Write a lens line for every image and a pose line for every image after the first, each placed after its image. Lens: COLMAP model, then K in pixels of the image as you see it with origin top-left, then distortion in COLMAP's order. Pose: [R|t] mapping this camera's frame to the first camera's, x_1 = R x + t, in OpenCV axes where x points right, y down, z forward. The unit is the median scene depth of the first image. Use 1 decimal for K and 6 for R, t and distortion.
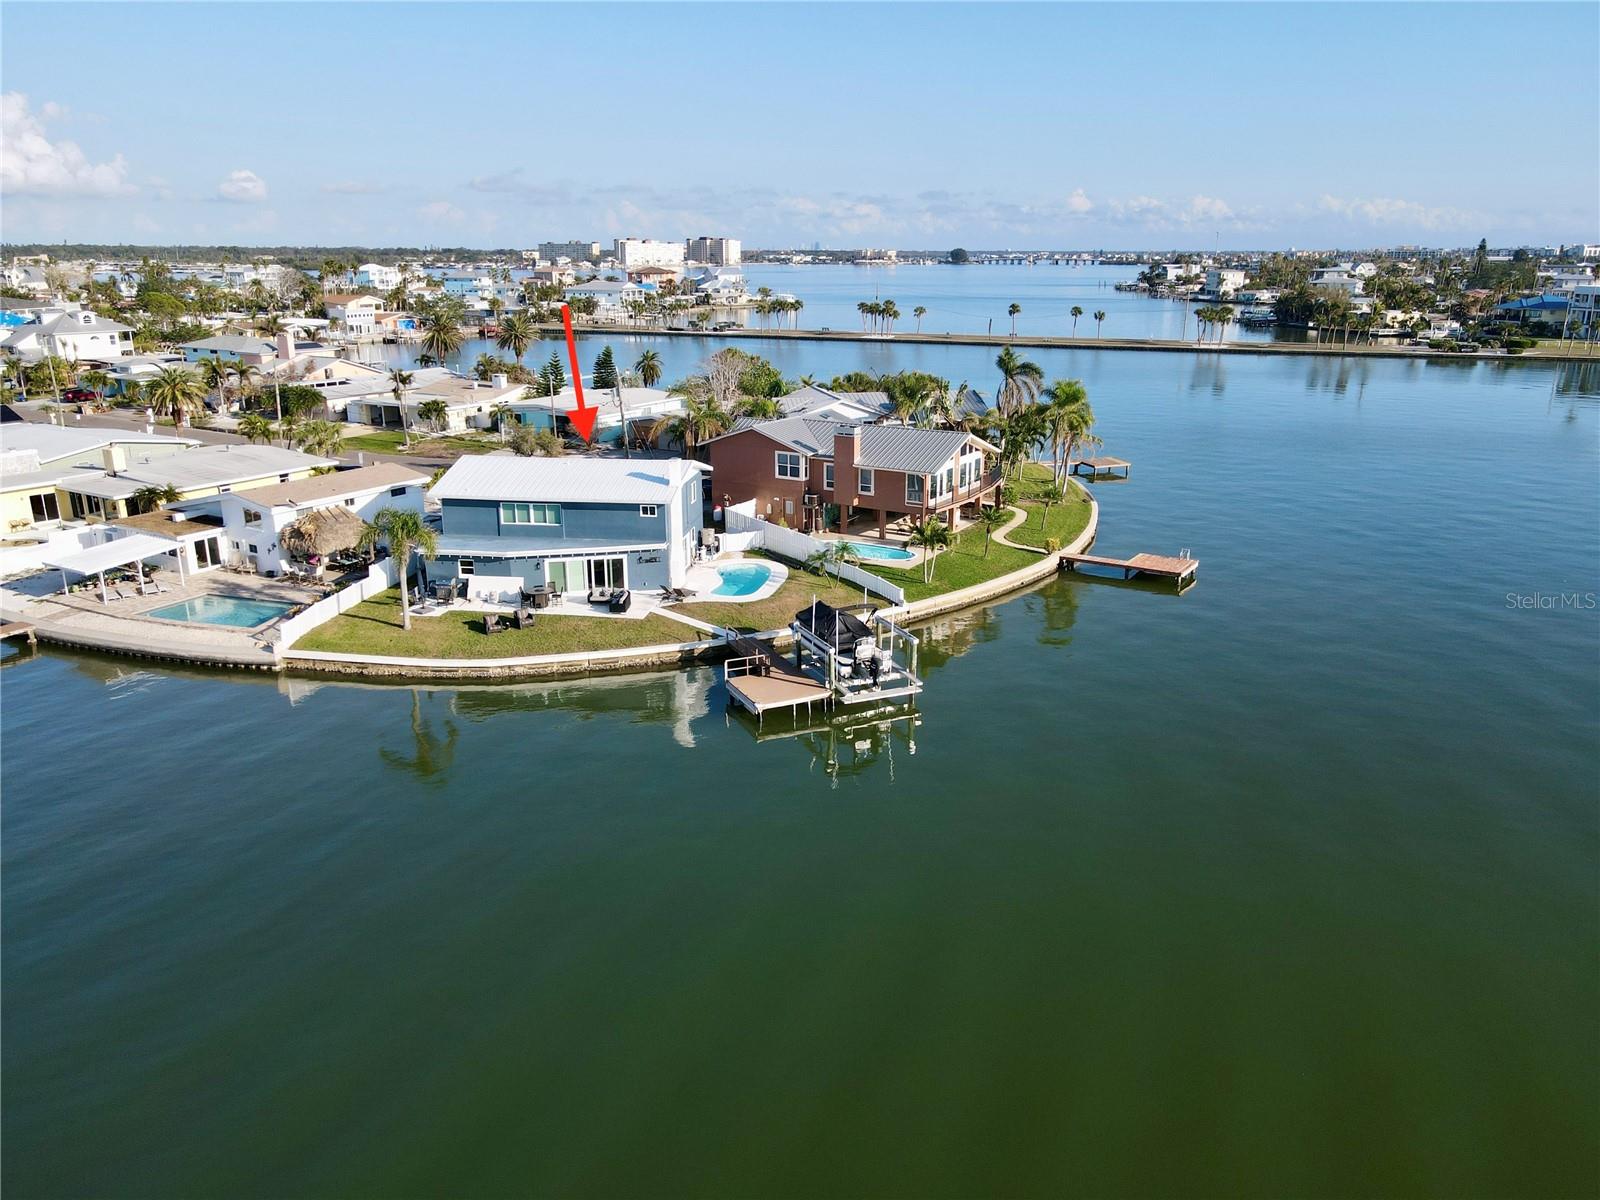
lens RADIAL K [[1168.6, 0, 808.9], [0, 1168.6, 602.1], [0, 0, 1]] dist [-0.008403, 0.027615]
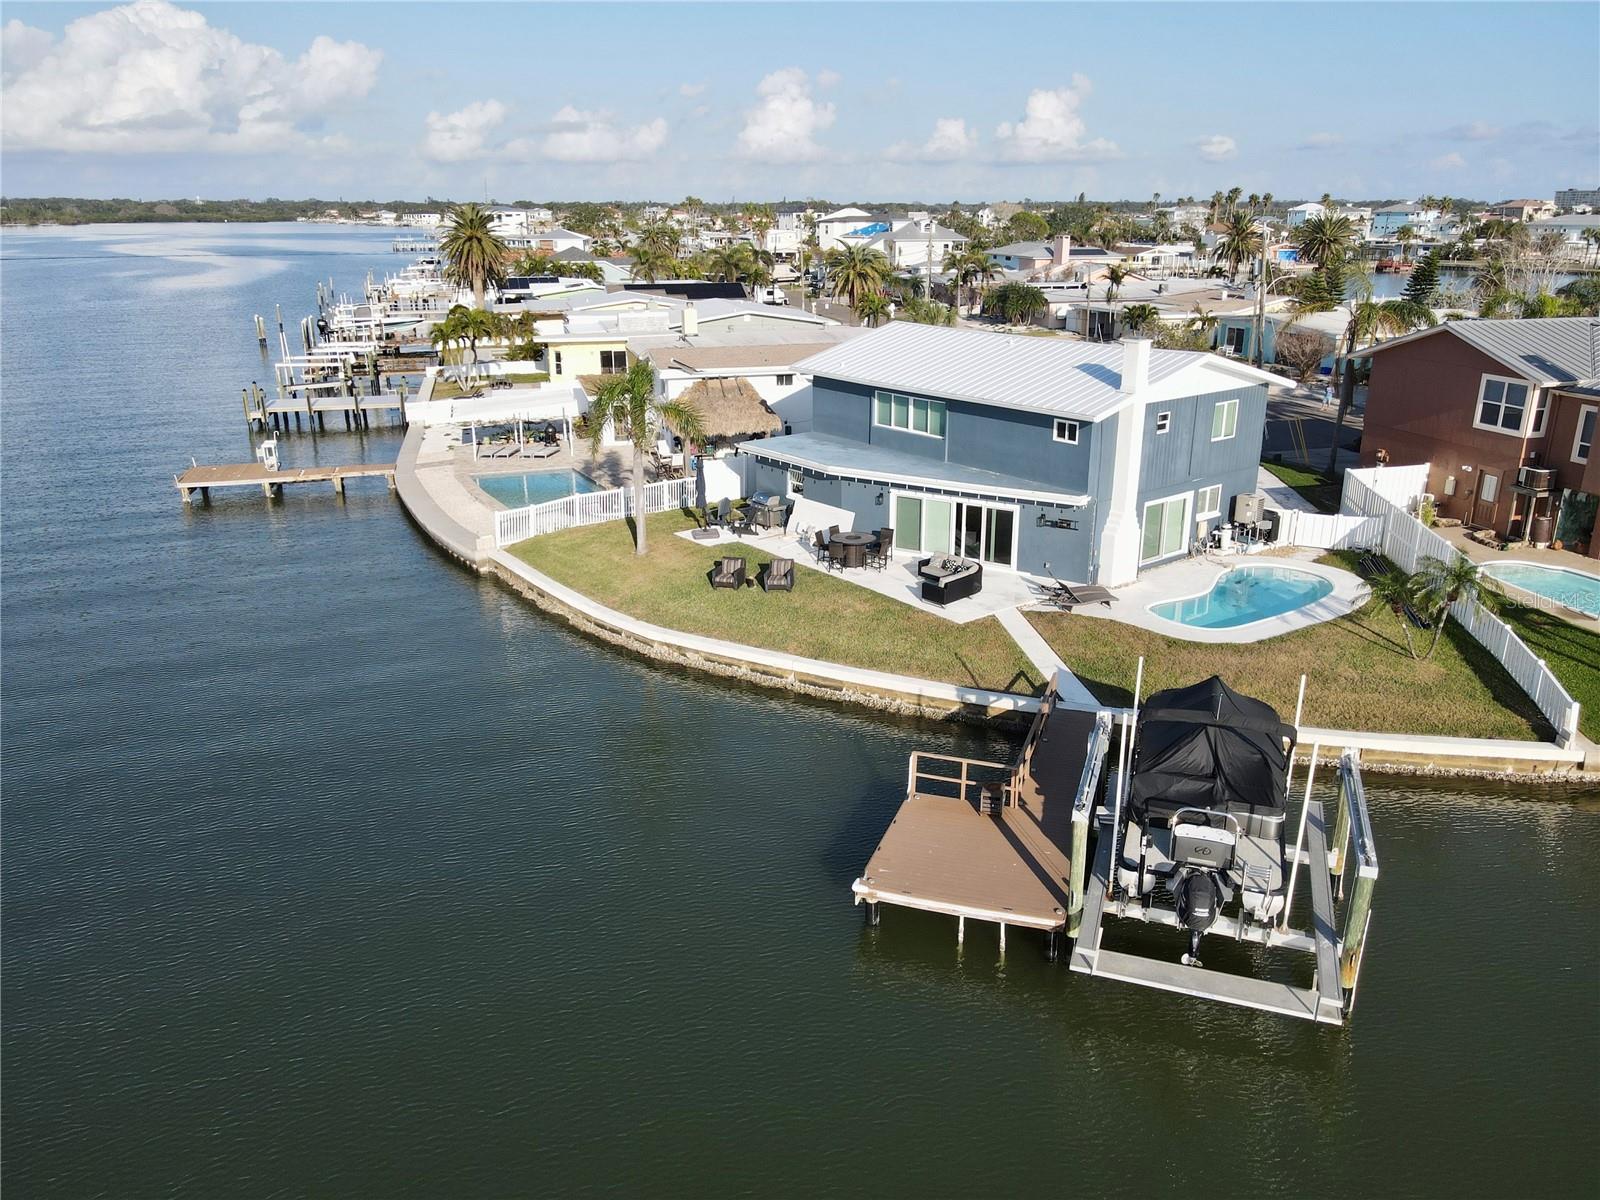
lens RADIAL K [[1168.6, 0, 807.7], [0, 1168.6, 600.1], [0, 0, 1]] dist [-0.008403, 0.027615]
pose [[0.719514, 0.218056, -0.659356, 0.131762], [-0.197174, 0.974499, 0.107114, -0.033365], [0.665899, 0.052938, 0.744161, 0.482451]]
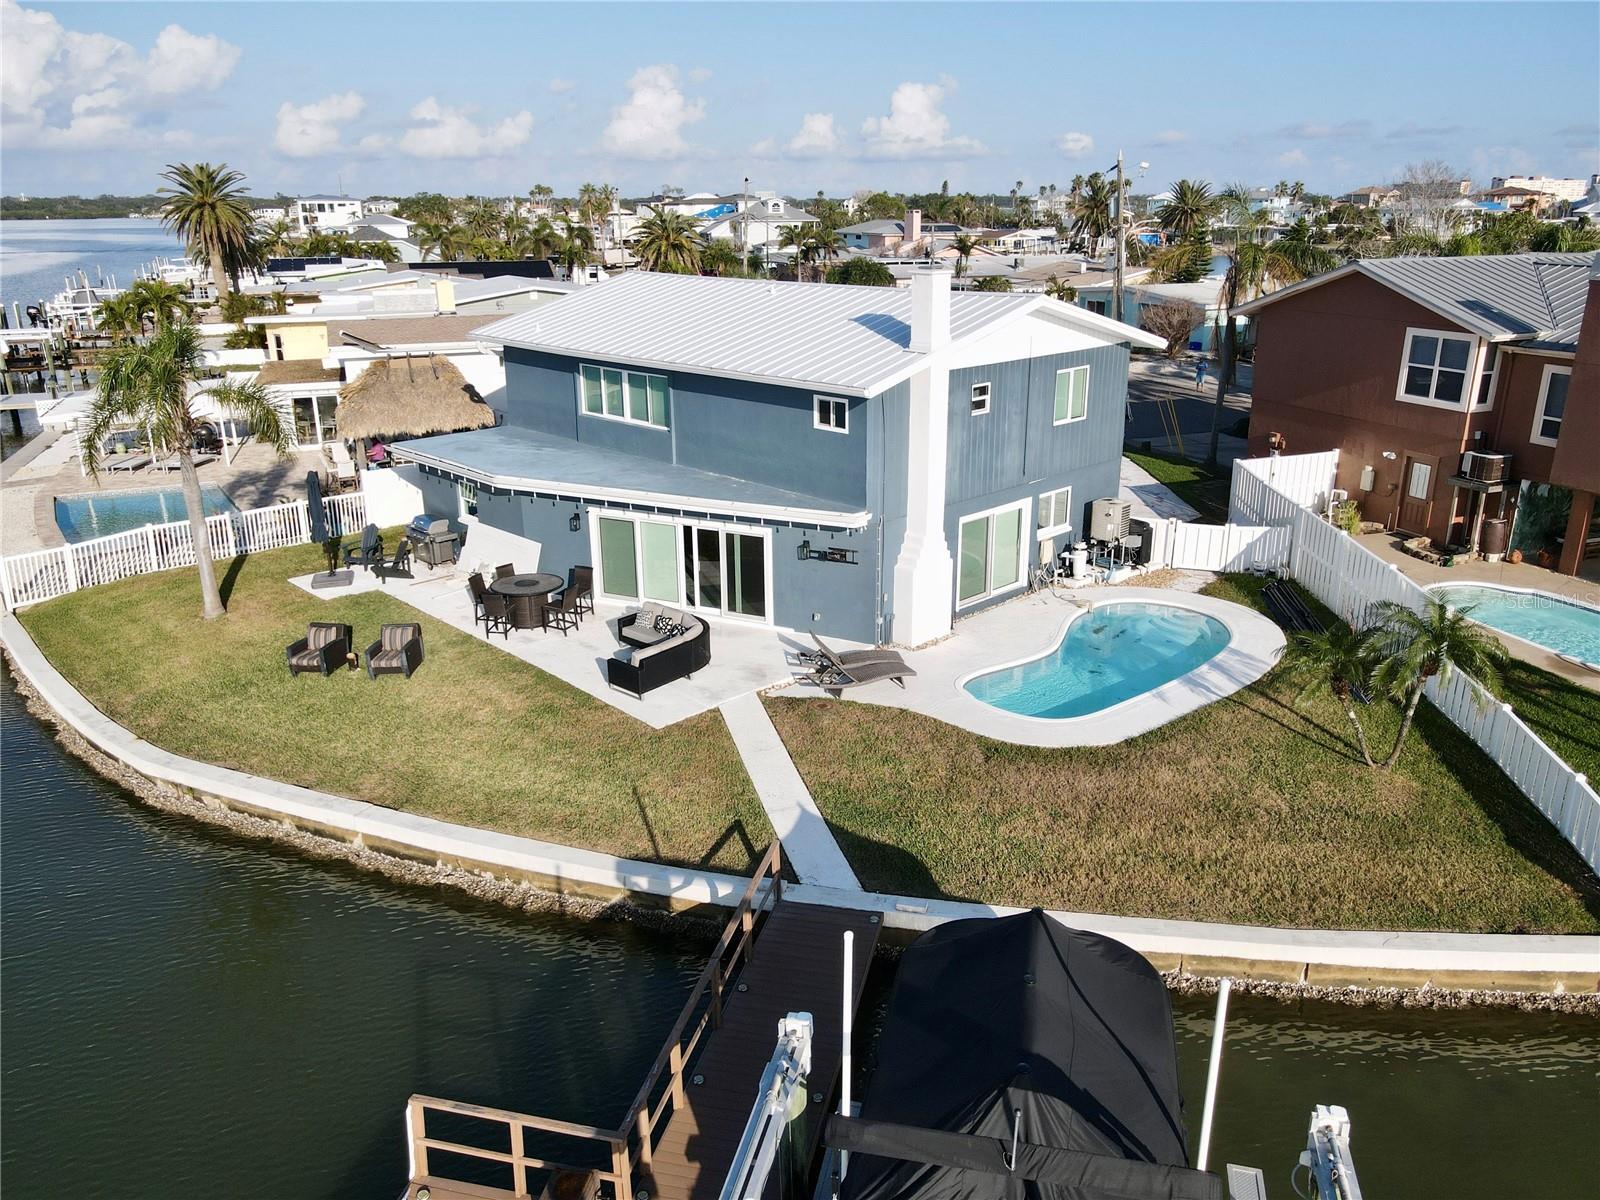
lens RADIAL K [[1168.6, 0, 815.4], [0, 1168.6, 607.7], [0, 0, 1]] dist [-0.008403, 0.027615]
pose [[0.791080, 0.195045, -0.579784, 0.063840], [-0.171228, 0.980521, 0.096226, -0.049181], [0.587259, 0.023153, 0.809068, 0.654498]]
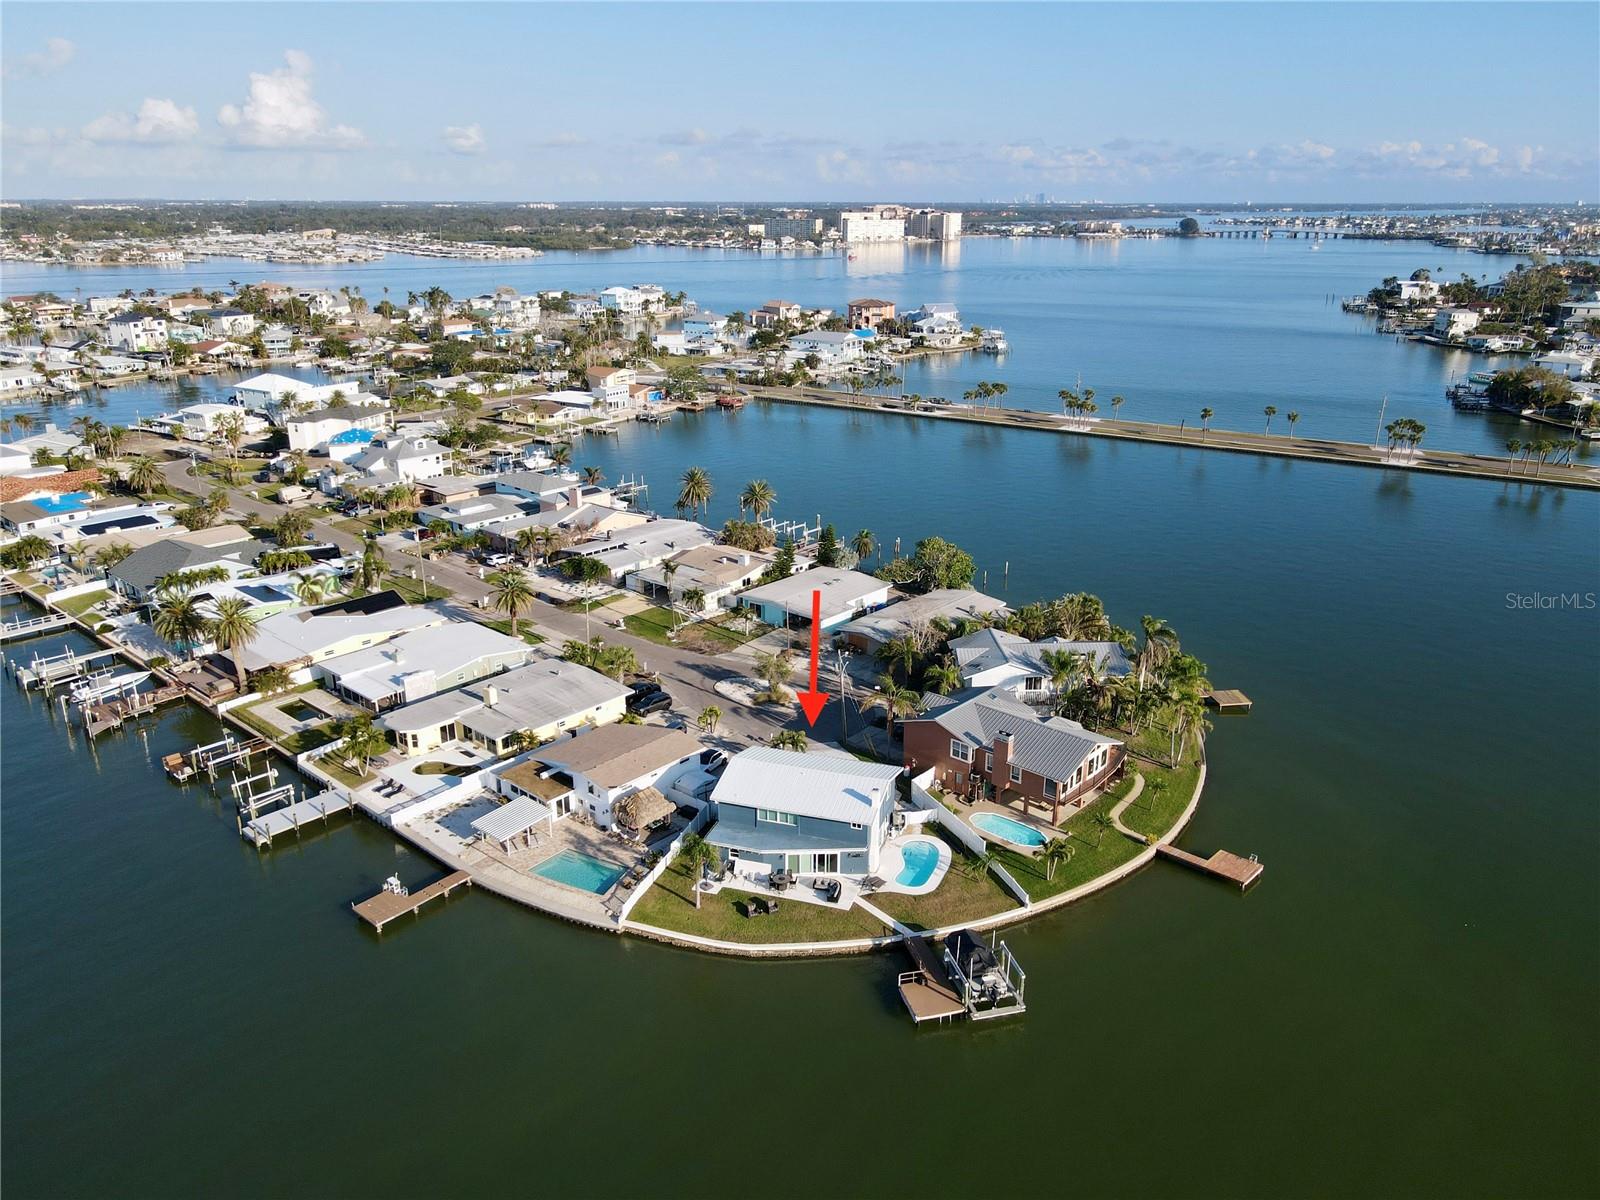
lens RADIAL K [[1168.6, 0, 804.6], [0, 1168.6, 604.7], [0, 0, 1]] dist [-0.008403, 0.027615]
pose [[0.983143, 0.057104, -0.173690, 0.035353], [-0.049060, 0.997530, 0.050265, -0.387203], [0.176131, -0.040897, 0.983517, -0.406102]]
